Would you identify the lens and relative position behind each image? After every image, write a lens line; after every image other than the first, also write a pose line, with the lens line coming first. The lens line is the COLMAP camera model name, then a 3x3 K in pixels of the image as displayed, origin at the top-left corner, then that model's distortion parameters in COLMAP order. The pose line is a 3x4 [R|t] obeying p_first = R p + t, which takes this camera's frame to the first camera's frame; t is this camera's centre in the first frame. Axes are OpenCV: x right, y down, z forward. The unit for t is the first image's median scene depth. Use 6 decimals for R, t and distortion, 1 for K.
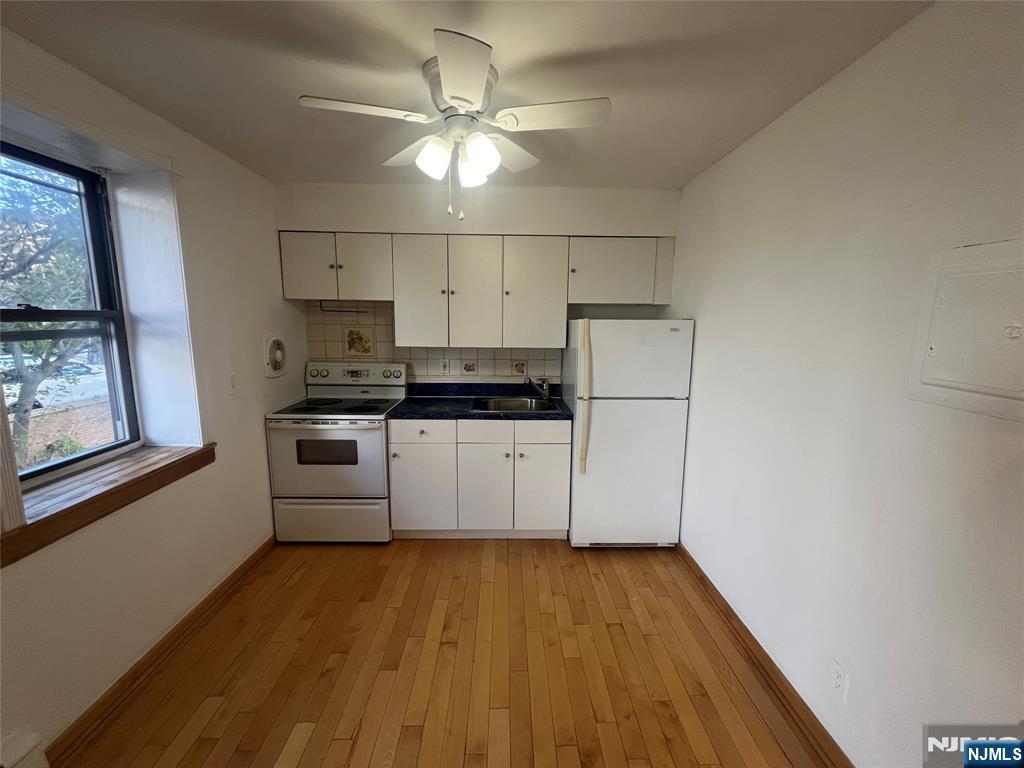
lens RADIAL K [[417.2, 0, 508.3], [0, 417.2, 383.1], [0, 0, 1]] dist [0.000107, -0.000165]
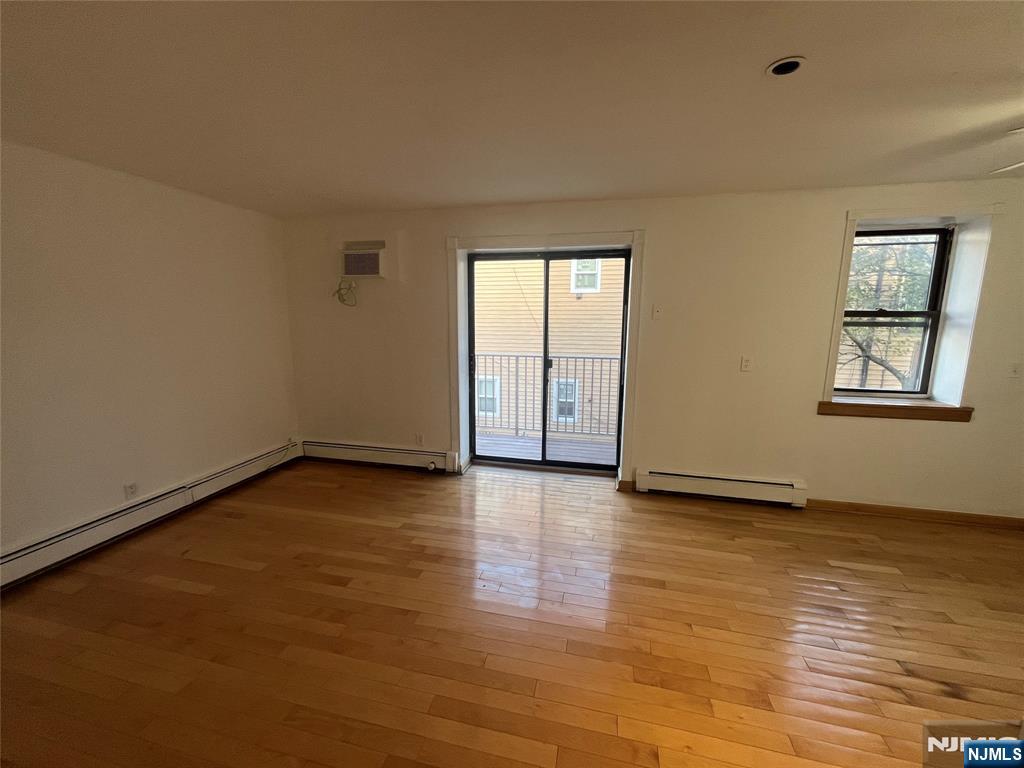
lens RADIAL K [[417.2, 0, 507.6], [0, 417.2, 387.2], [0, 0, 1]] dist [0.000107, -0.000165]
pose [[-0.257480, 0.151559, -0.954324, 1.124149], [-0.157466, 0.967840, 0.196191, 0.058558], [0.953367, 0.200789, -0.225334, -0.165507]]
